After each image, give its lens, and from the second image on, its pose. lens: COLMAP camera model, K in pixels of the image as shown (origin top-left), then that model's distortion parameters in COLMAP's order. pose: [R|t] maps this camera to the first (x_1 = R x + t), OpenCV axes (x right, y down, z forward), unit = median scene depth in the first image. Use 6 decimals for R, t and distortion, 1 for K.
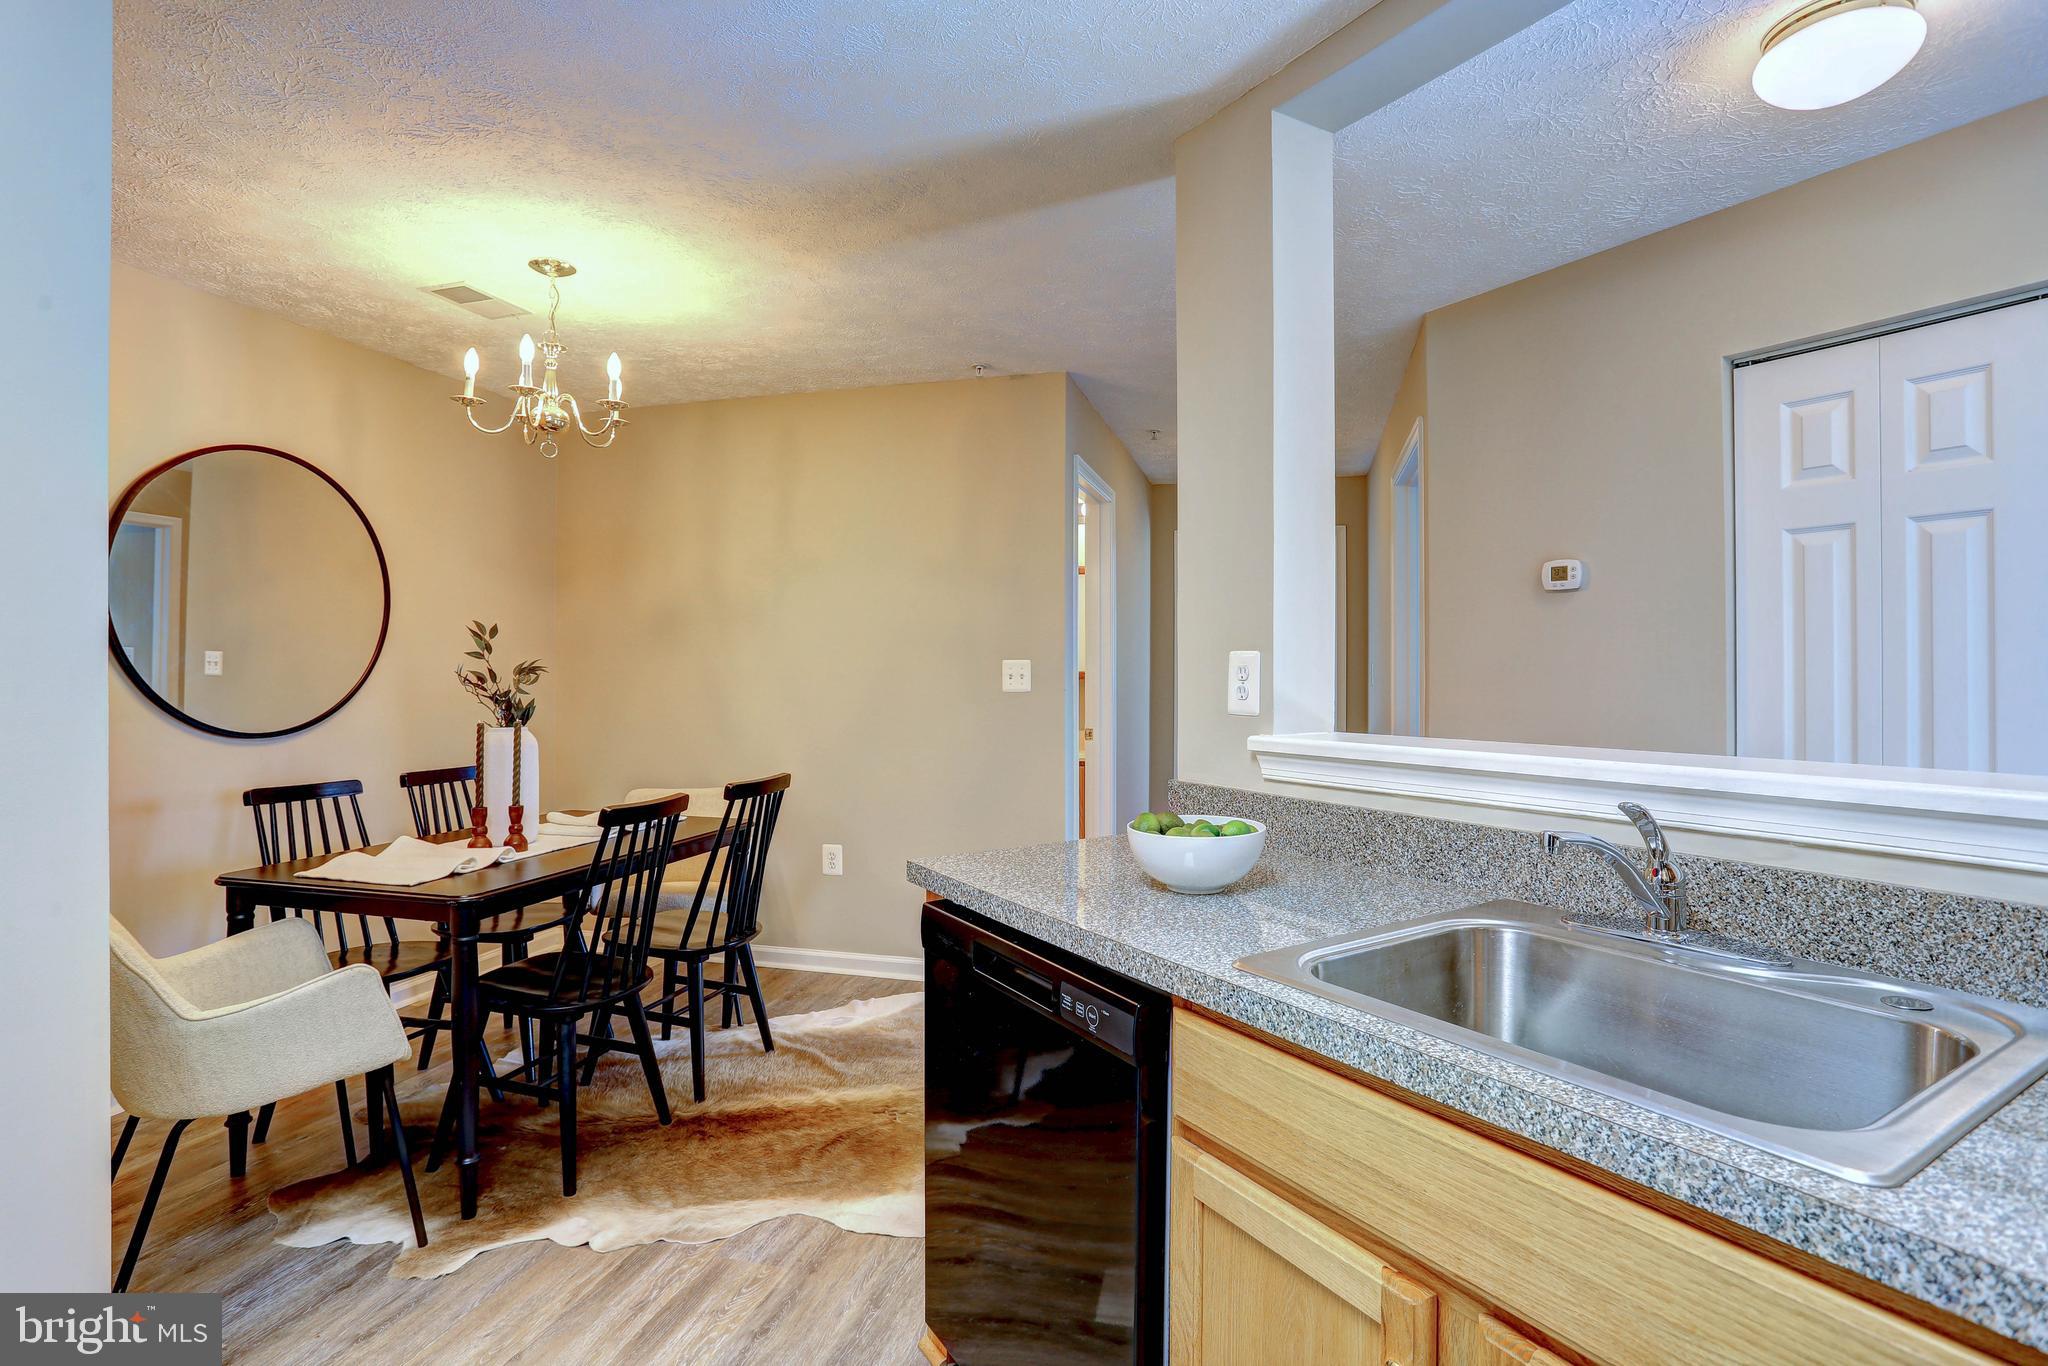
lens RADIAL K [[999.0, 0, 1010.8], [0, 999.0, 665.4], [0, 0, 1]] dist [-0.062751, 0.023884]
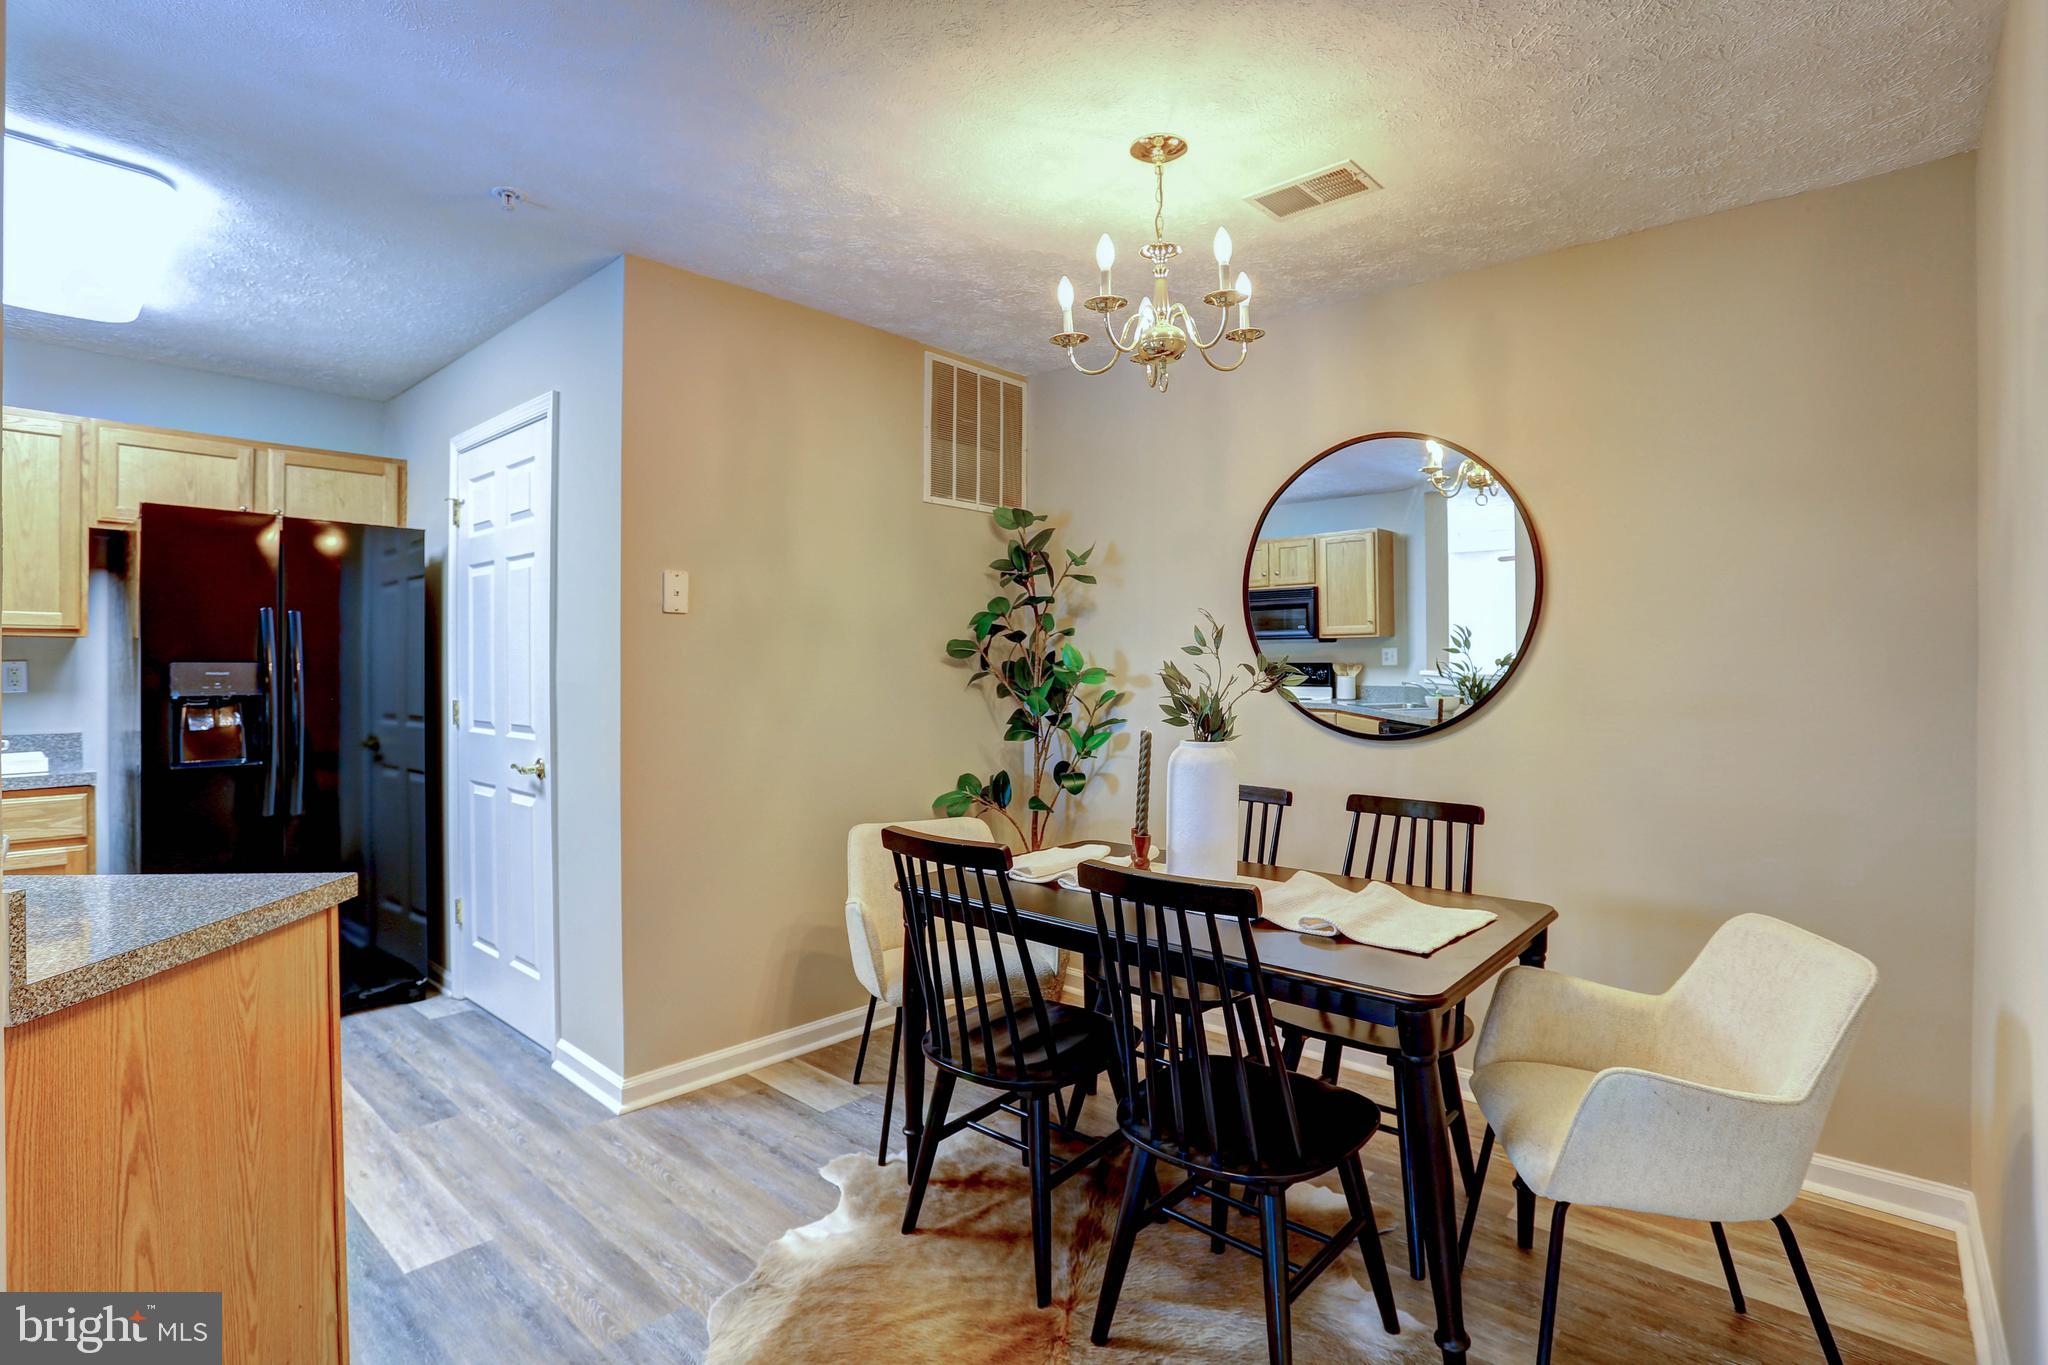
lens RADIAL K [[1009.1, 0, 1000.3], [0, 1009.1, 674.2], [0, 0, 1]] dist [-0.063463, 0.022979]
pose [[-0.445222, -0.001425, -0.895419, 0.225567], [0.001034, 0.999997, -0.002106, 0.009567], [0.895420, -0.001863, -0.445219, 0.964186]]
